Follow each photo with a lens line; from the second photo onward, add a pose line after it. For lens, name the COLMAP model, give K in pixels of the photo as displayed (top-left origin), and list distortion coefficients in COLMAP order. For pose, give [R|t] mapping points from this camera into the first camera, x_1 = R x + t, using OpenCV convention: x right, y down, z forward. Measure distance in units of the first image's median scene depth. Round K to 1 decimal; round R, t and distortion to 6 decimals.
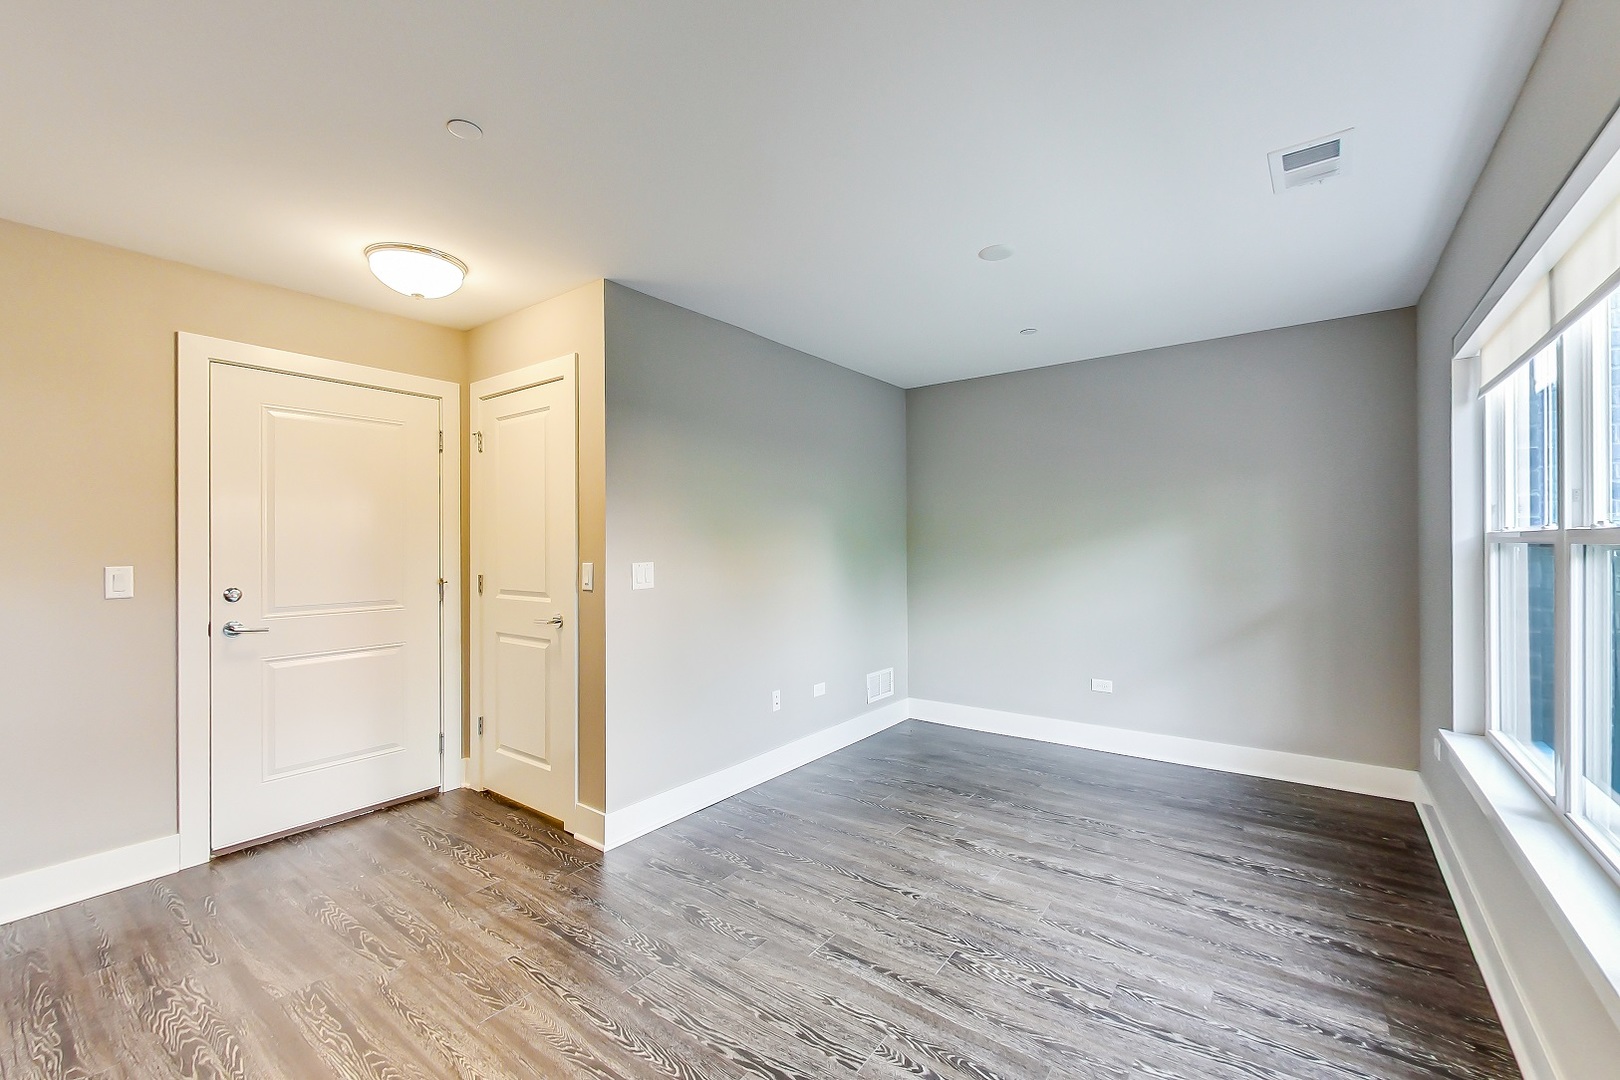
lens RADIAL K [[666.1, 0, 810.0], [0, 666.1, 540.0], [0, 0, 1]] dist [0.000848, 0.000194]
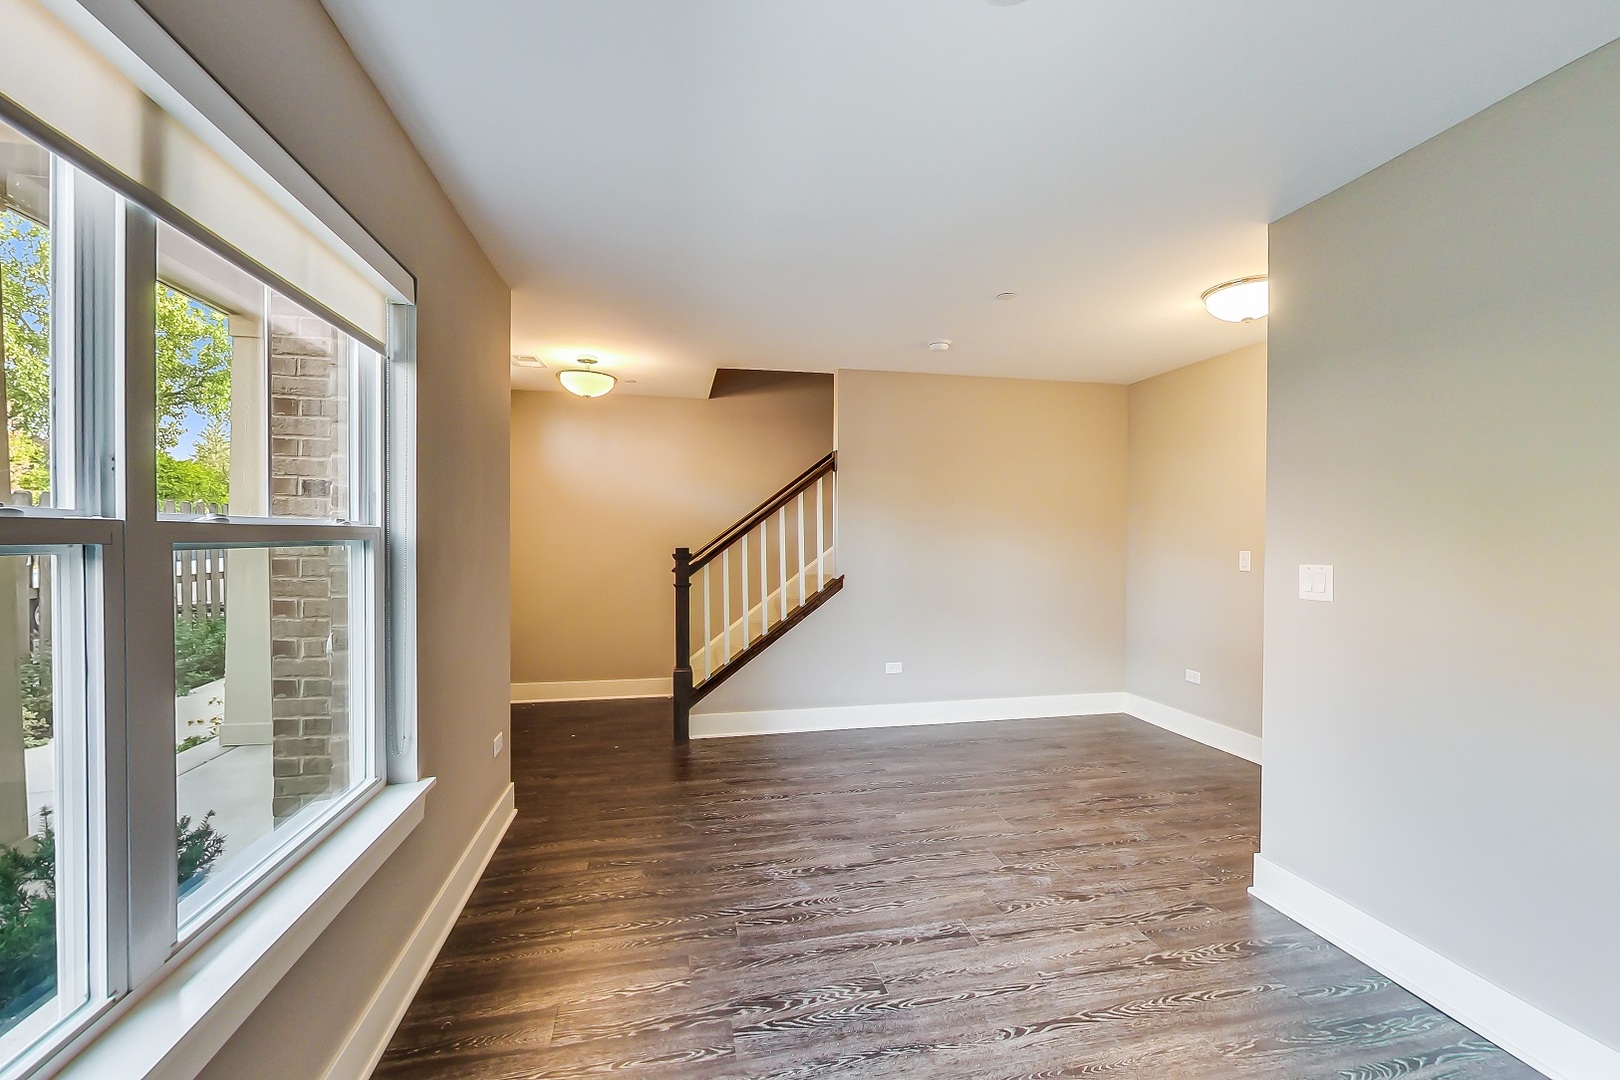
lens RADIAL K [[666.1, 0, 810.0], [0, 666.1, 540.0], [0, 0, 1]] dist [0.000848, 0.000194]
pose [[-0.659600, 0.006498, -0.751588, 0.821360], [0.002602, 0.999976, 0.006362, 0.000042], [0.751612, 0.002240, -0.659602, 1.295766]]
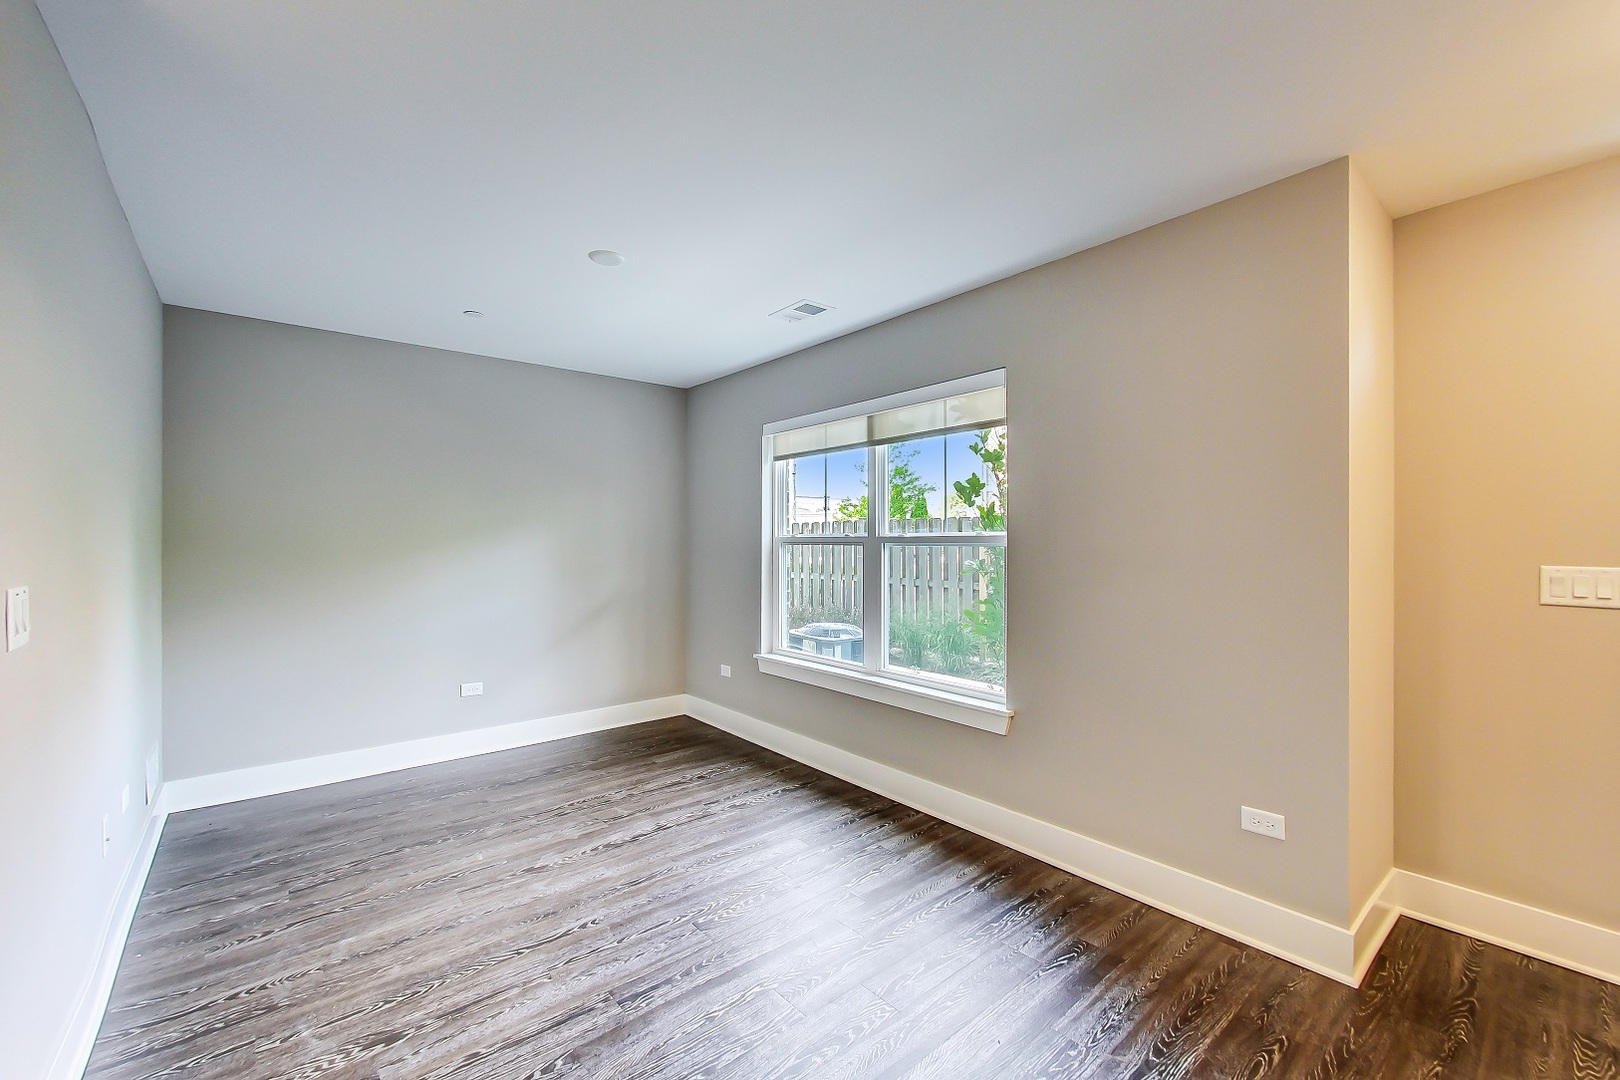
lens RADIAL K [[666.1, 0, 810.0], [0, 666.1, 540.0], [0, 0, 1]] dist [0.000848, 0.000194]
pose [[0.234474, 0.007853, 0.972091, -0.671157], [-0.004909, 0.999964, -0.006894, 0.006047], [-0.972110, -0.003156, 0.234504, 0.484373]]
